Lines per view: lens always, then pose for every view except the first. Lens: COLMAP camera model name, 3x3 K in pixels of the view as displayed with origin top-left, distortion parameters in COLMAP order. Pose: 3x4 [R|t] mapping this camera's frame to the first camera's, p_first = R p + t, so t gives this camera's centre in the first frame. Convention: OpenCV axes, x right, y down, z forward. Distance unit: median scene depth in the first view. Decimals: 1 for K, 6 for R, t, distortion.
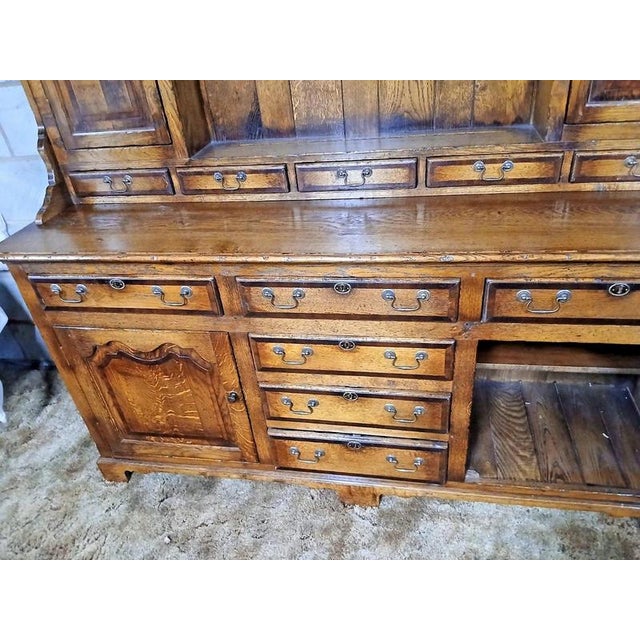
lens RADIAL K [[485.4, 0, 320.0], [0, 485.4, 320.0], [0, 0, 1]] dist [0.110510, -0.210737]
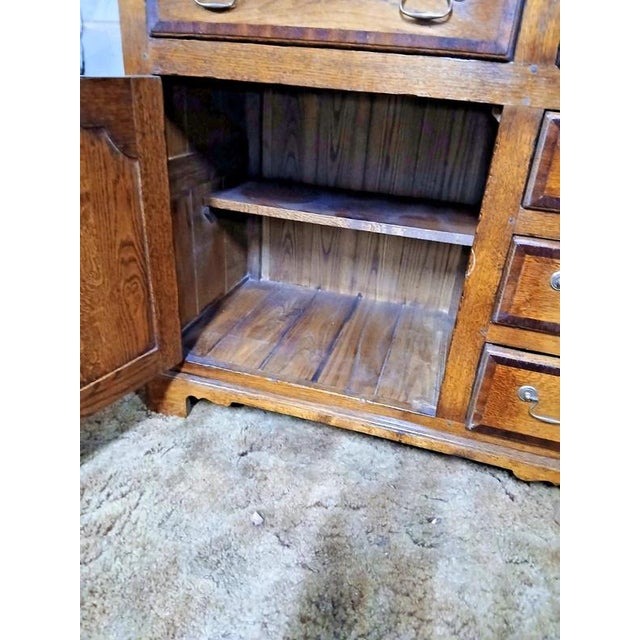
lens RADIAL K [[485.4, 0, 320.0], [0, 485.4, 320.0], [0, 0, 1]] dist [0.110510, -0.210737]
pose [[0.982432, 0.186054, -0.014561, -0.323555], [-0.186533, 0.976537, -0.107619, 0.329114], [-0.005804, 0.108444, 0.994086, 0.518337]]
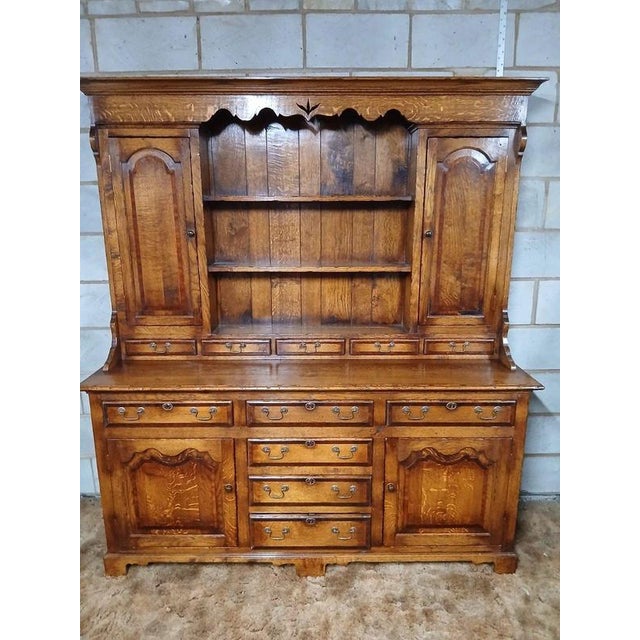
lens RADIAL K [[480.8, 0, 320.0], [0, 480.8, 320.0], [0, 0, 1]] dist [0.112727, -0.205312]
pose [[0.978141, 0.047912, 0.202348, -0.251554], [0.027197, 0.935259, -0.352919, 0.227605], [-0.206157, 0.350708, 0.913512, -0.625145]]
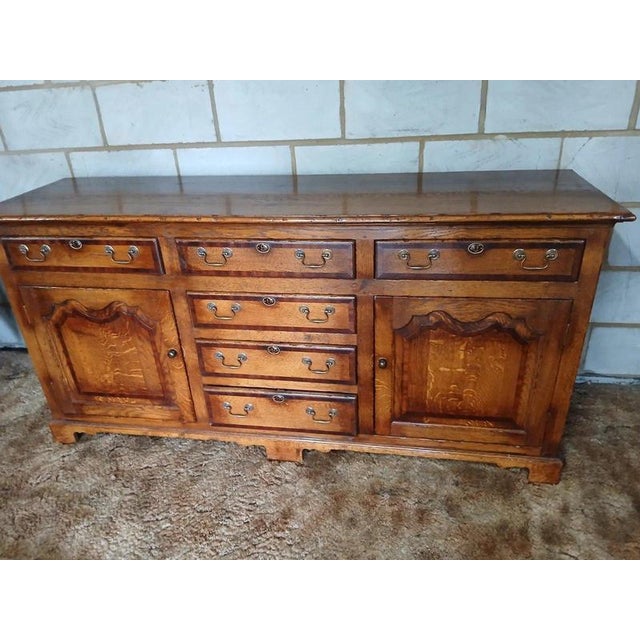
lens RADIAL K [[485.4, 0, 320.0], [0, 485.4, 320.0], [0, 0, 1]] dist [0.110510, -0.210737]
pose [[0.998788, 0.032185, 0.037239, 0.130813], [-0.028085, 0.993989, -0.105812, 0.208936], [-0.040421, 0.104638, 0.993689, -0.172569]]
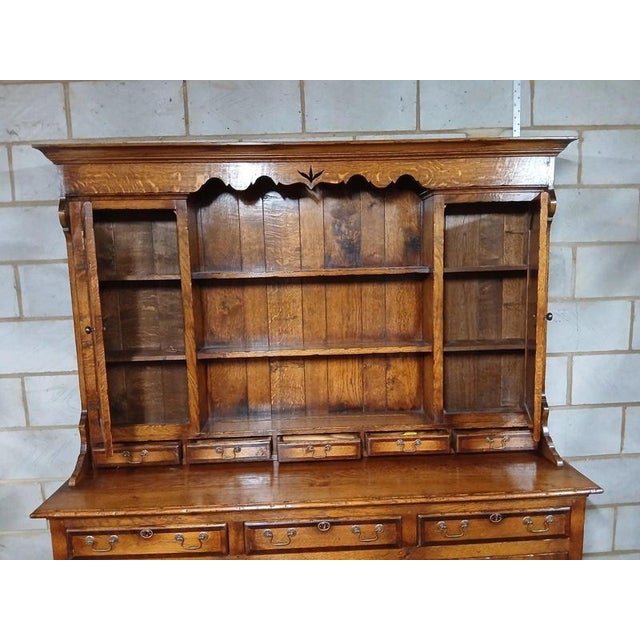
lens RADIAL K [[480.8, 0, 320.0], [0, 480.8, 320.0], [0, 0, 1]] dist [0.112727, -0.205312]
pose [[0.972805, 0.043468, 0.227512, -0.275922], [0.066823, 0.887803, -0.455346, 0.041342], [-0.221779, 0.458166, 0.860754, -0.438781]]
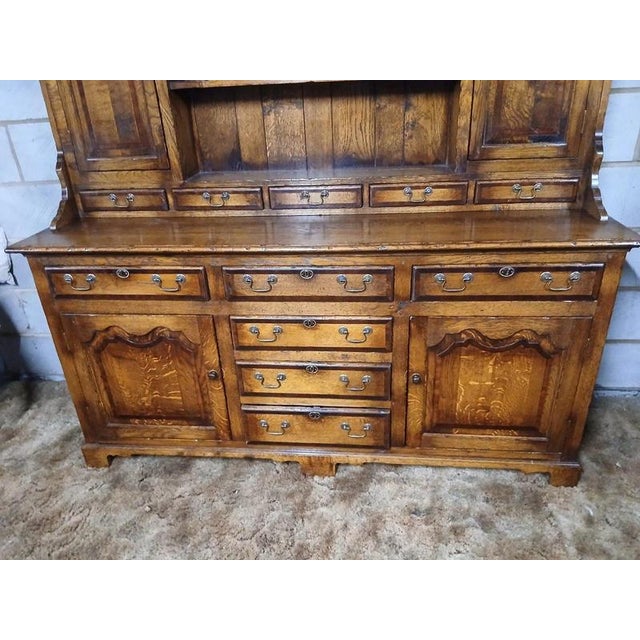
lens RADIAL K [[485.4, 0, 320.0], [0, 485.4, 320.0], [0, 0, 1]] dist [0.110510, -0.210737]
pose [[0.995827, 0.009971, 0.090715, -0.030412], [0.002095, 0.991255, -0.131945, 0.198893], [-0.091237, 0.131585, 0.987097, -0.235387]]
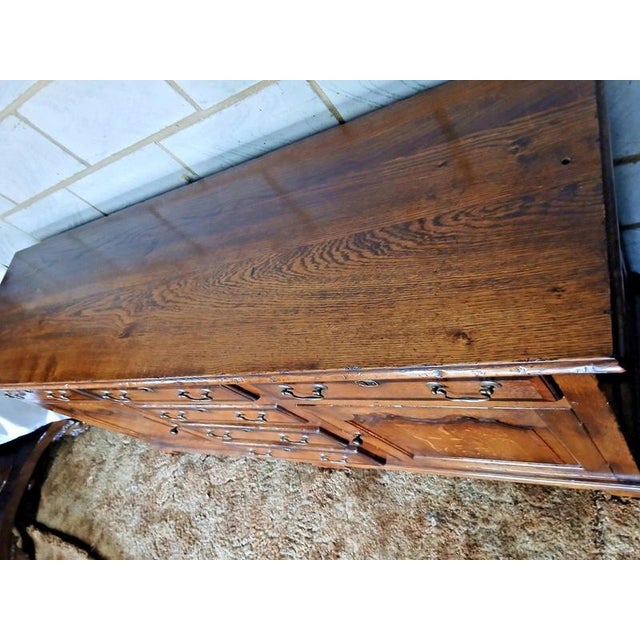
lens RADIAL K [[485.4, 0, 320.0], [0, 485.4, 320.0], [0, 0, 1]] dist [0.110510, -0.210737]
pose [[0.876803, -0.215547, -0.429832, 0.697868], [0.379896, 0.858519, 0.344419, -0.339999], [0.294781, -0.465279, 0.834637, 0.305251]]
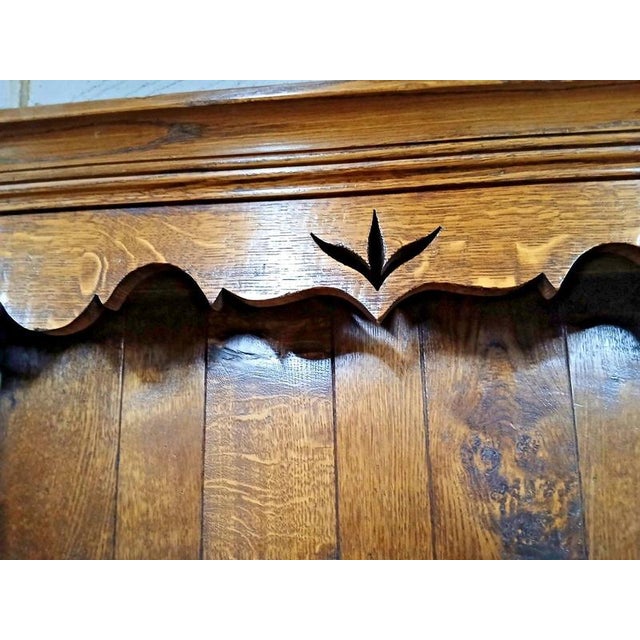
lens RADIAL K [[485.4, 0, 320.0], [0, 485.4, 320.0], [0, 0, 1]] dist [0.110510, -0.210737]
pose [[0.993073, 0.084693, 0.081444, -0.061898], [-0.004103, 0.717719, -0.696321, -0.712877], [-0.117428, 0.691163, 0.713095, 0.376553]]
